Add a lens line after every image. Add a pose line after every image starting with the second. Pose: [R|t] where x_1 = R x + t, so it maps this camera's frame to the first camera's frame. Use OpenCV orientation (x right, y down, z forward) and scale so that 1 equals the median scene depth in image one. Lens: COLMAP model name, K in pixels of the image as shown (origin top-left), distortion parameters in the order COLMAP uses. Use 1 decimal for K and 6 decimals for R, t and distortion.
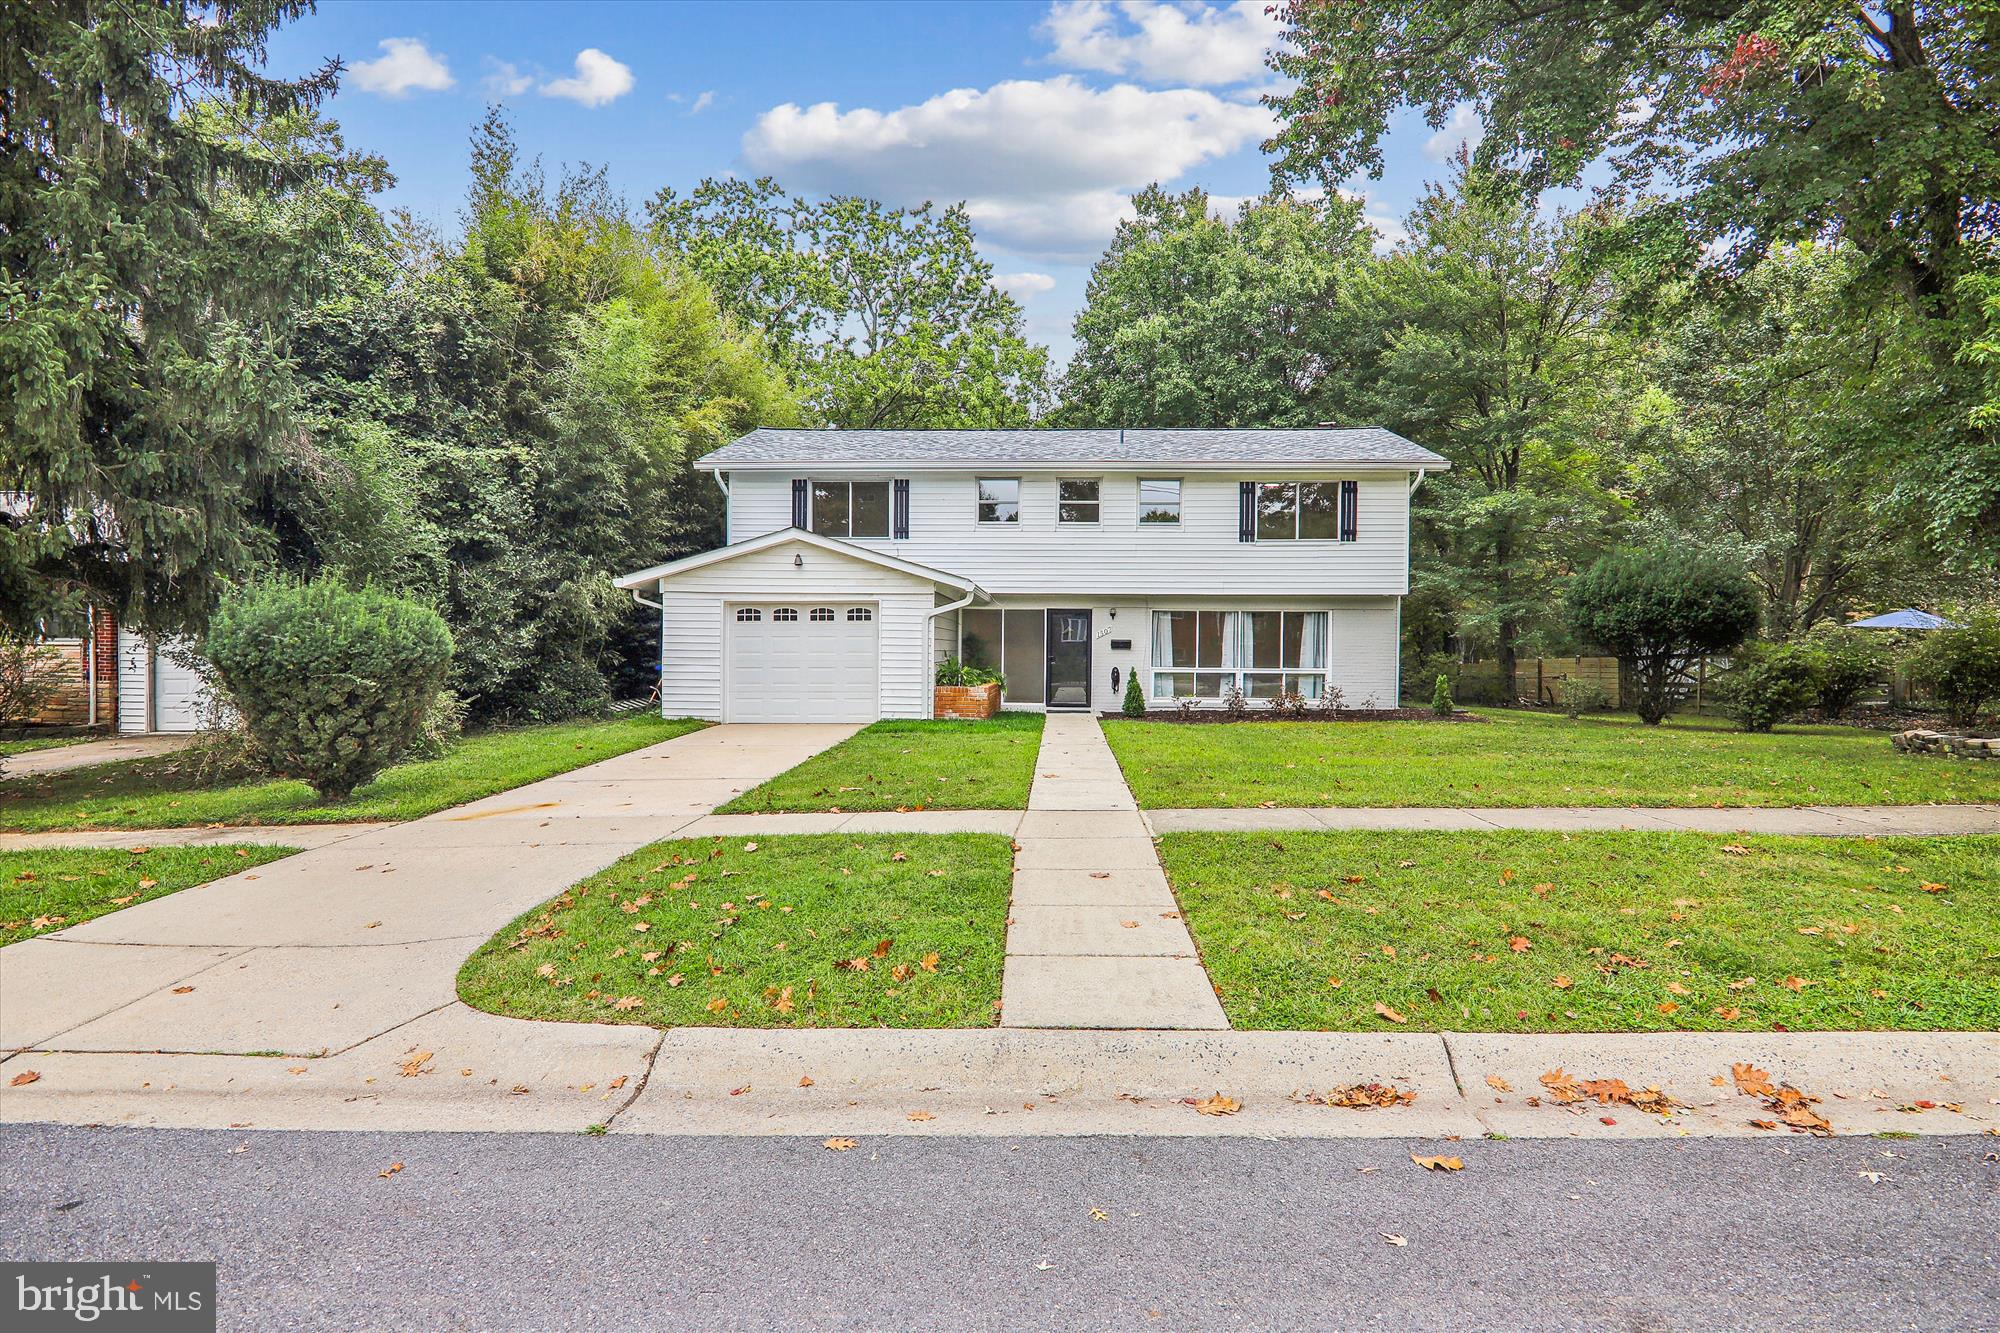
lens RADIAL K [[1038.2, 0, 1000.0], [0, 1038.2, 666.5], [0, 0, 1]] dist [-0.020110, 0.000260]
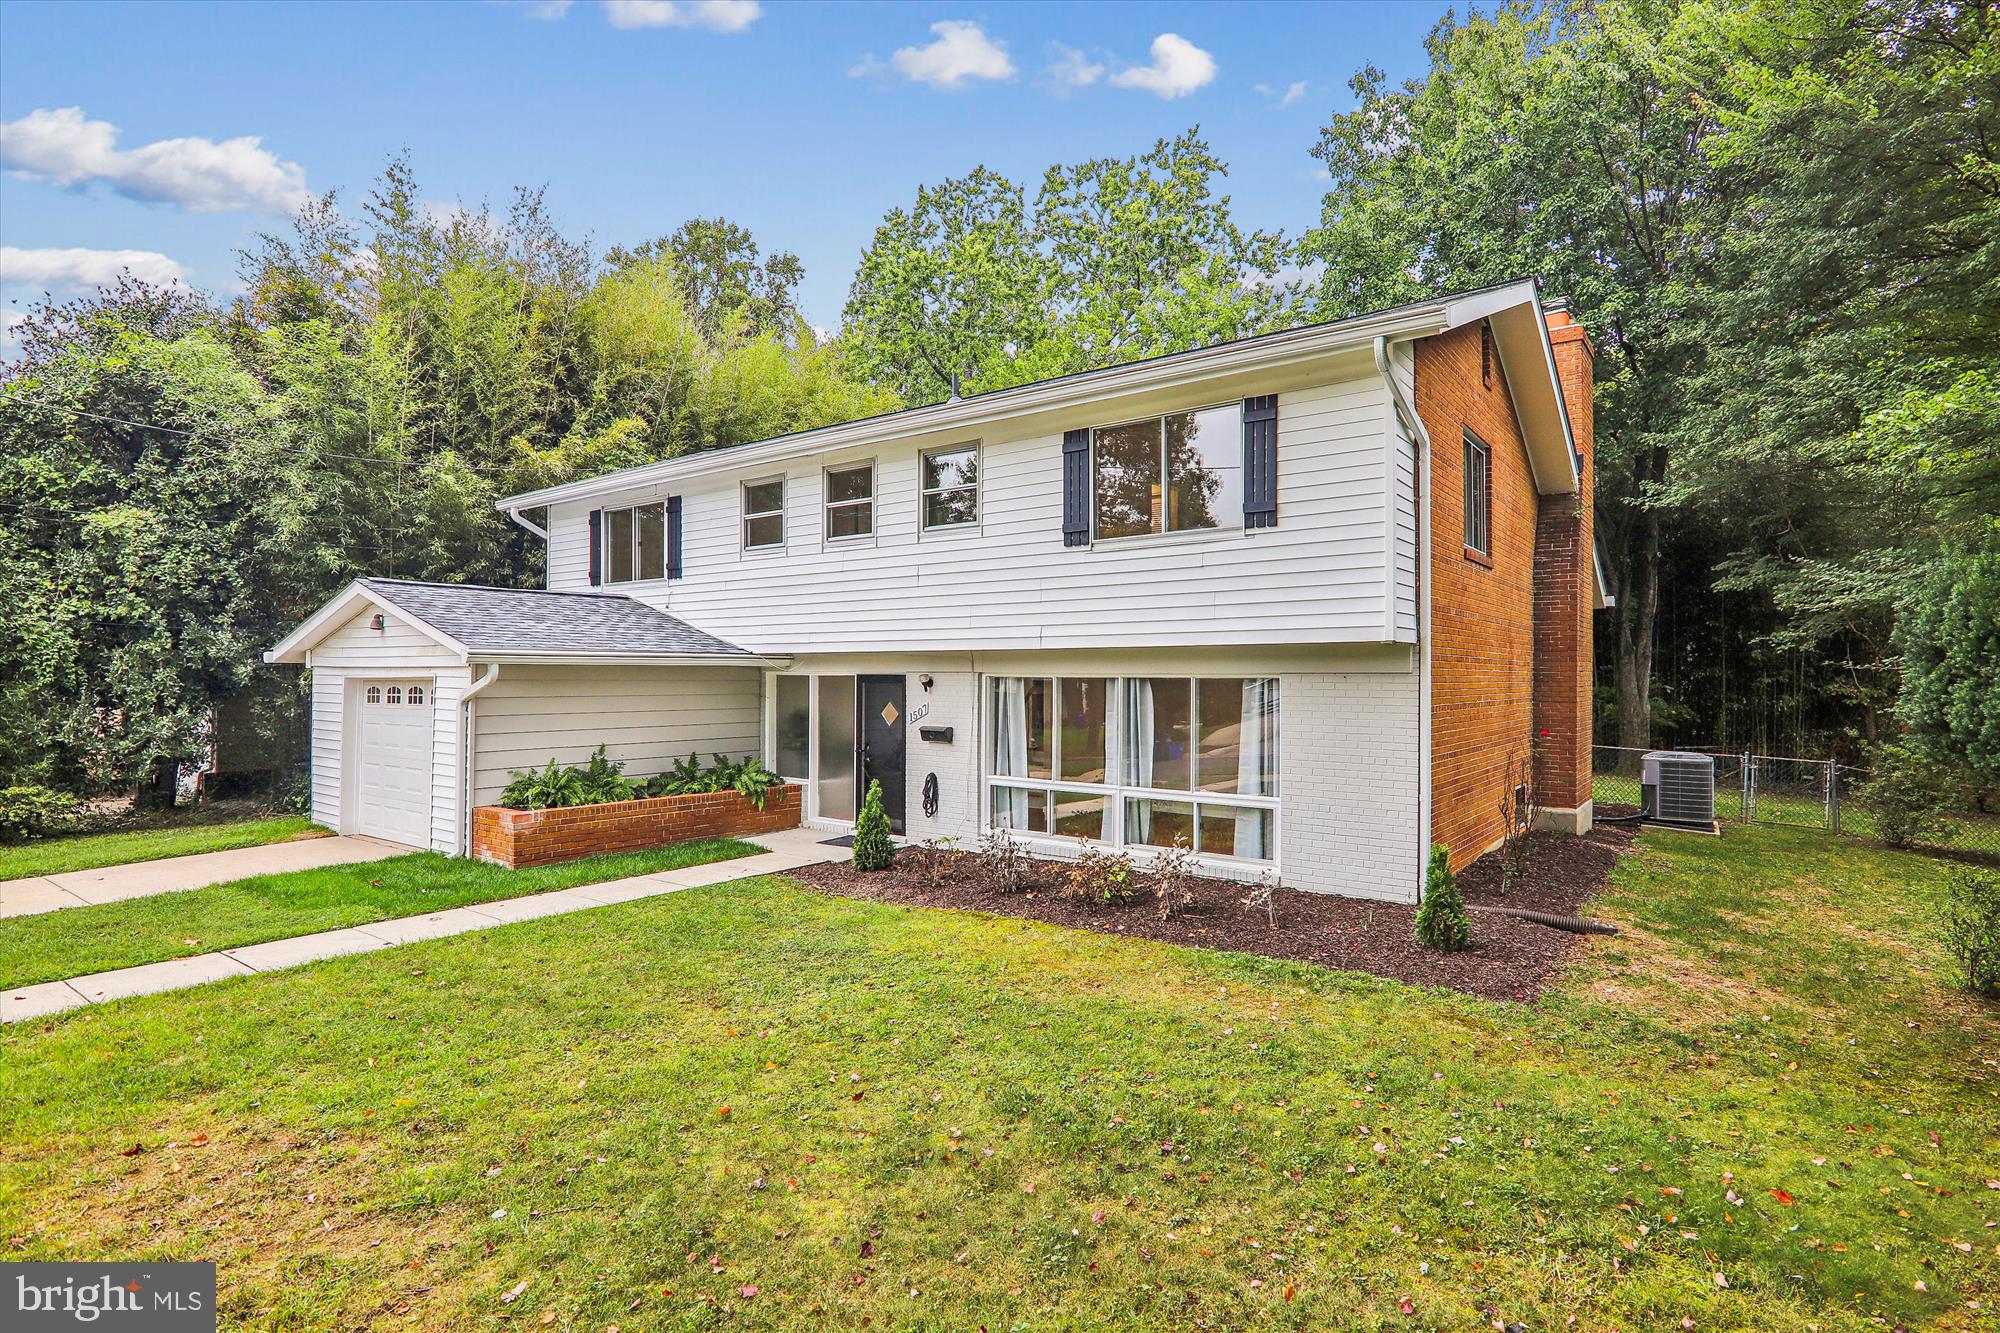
lens RADIAL K [[1012.6, 0, 1000.0], [0, 1012.6, 666.5], [0, 0, 1]] dist [-0.017281, -0.000396]
pose [[0.820465, -0.008889, -0.571628, 0.478852], [-0.006713, 0.999660, -0.025180, -0.046145], [0.571658, 0.024497, 0.820127, 0.548695]]
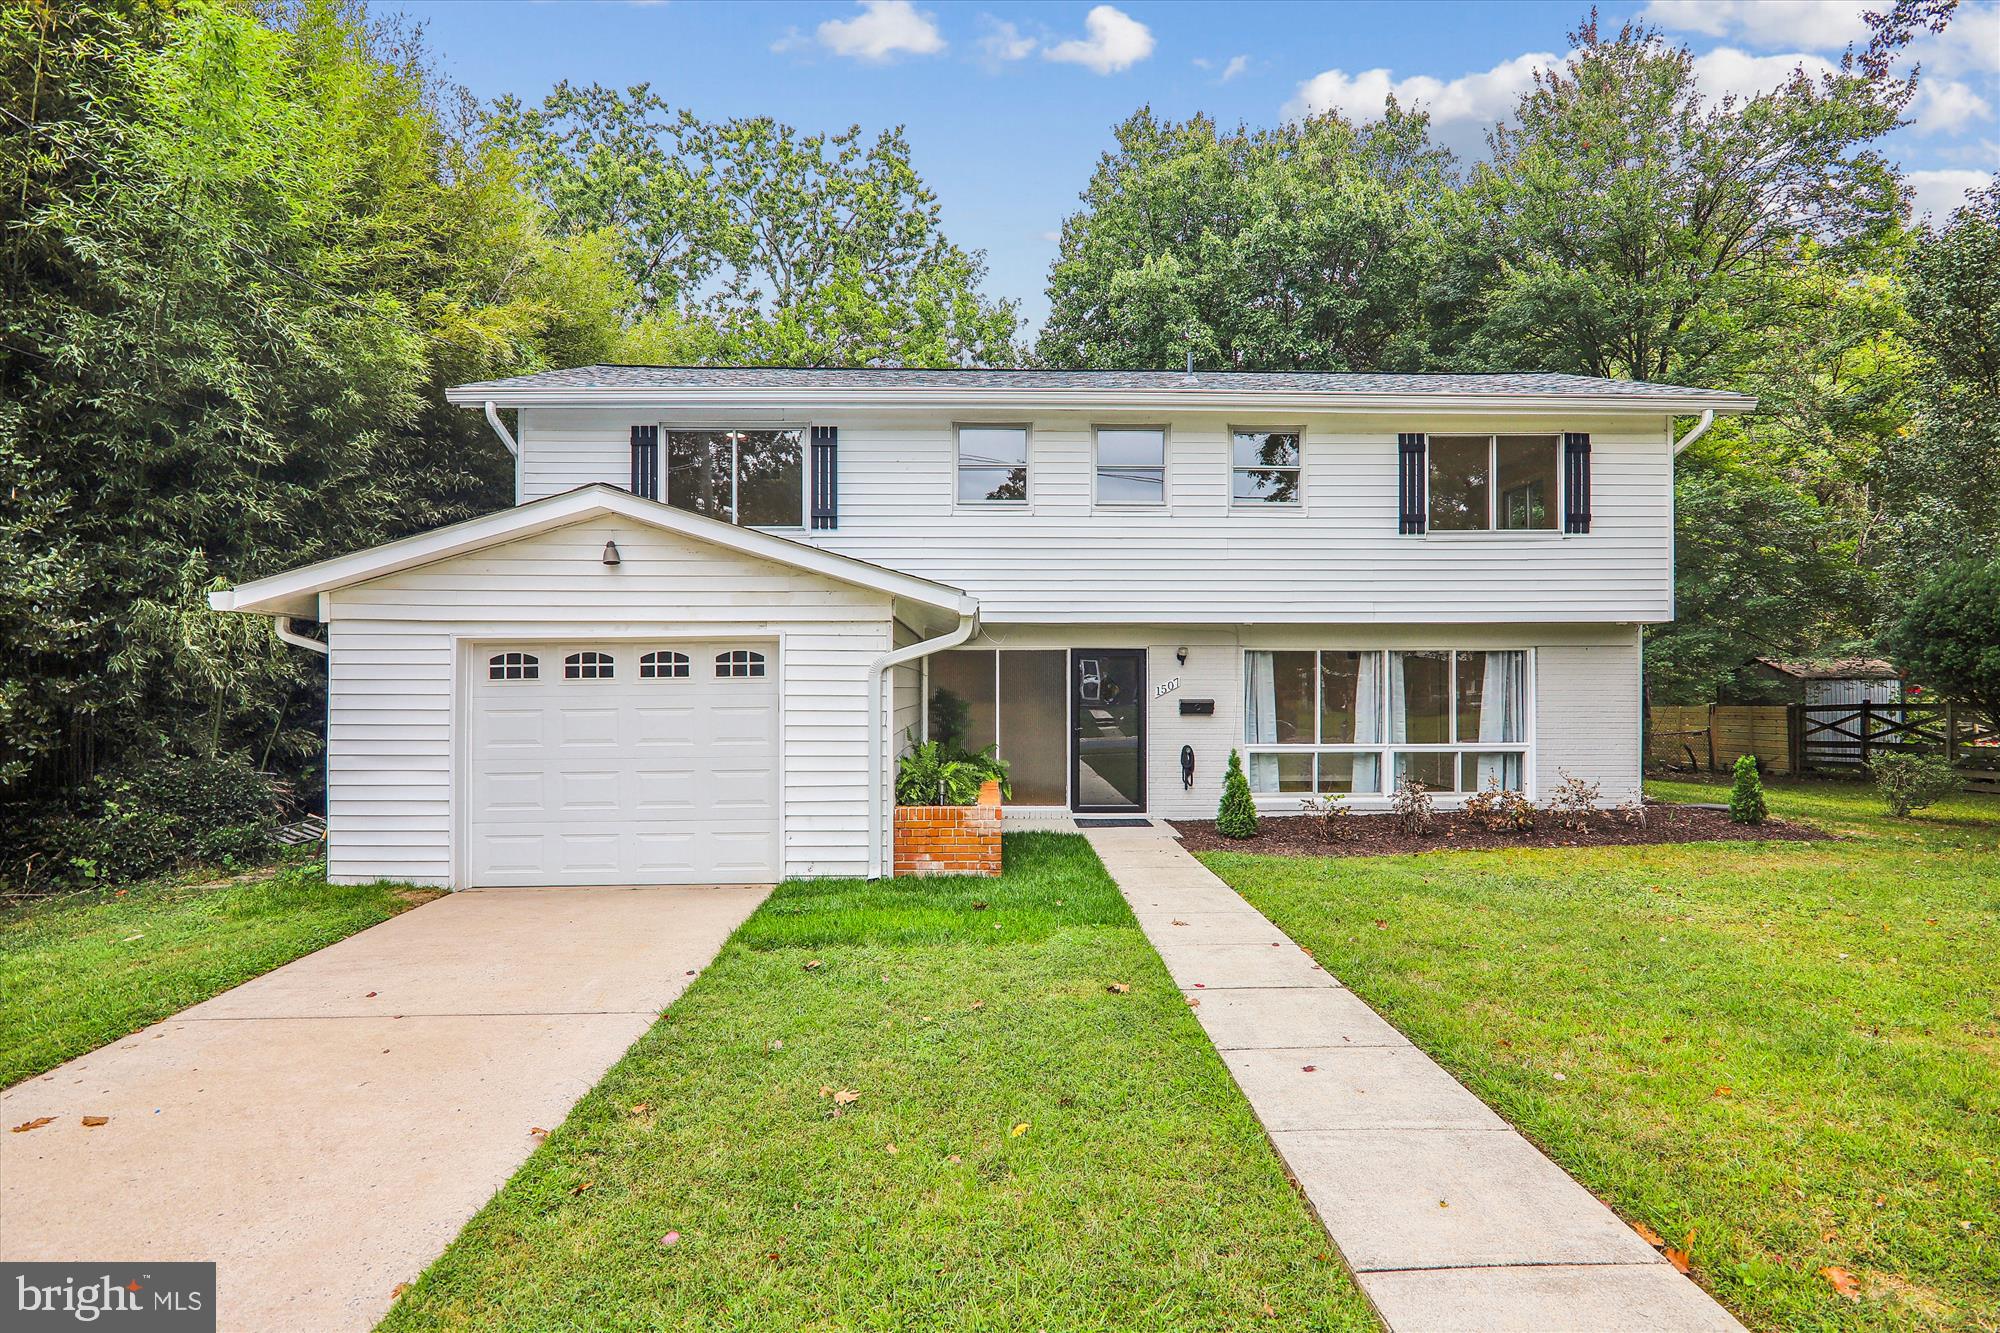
lens RADIAL K [[1038.2, 0, 1000.0], [0, 1038.2, 666.5], [0, 0, 1]] dist [-0.020110, 0.000260]
pose [[0.997158, -0.008043, 0.074914, -0.040938], [0.010750, 0.999301, -0.035811, -0.024897], [-0.074573, 0.036515, 0.996547, 0.415304]]
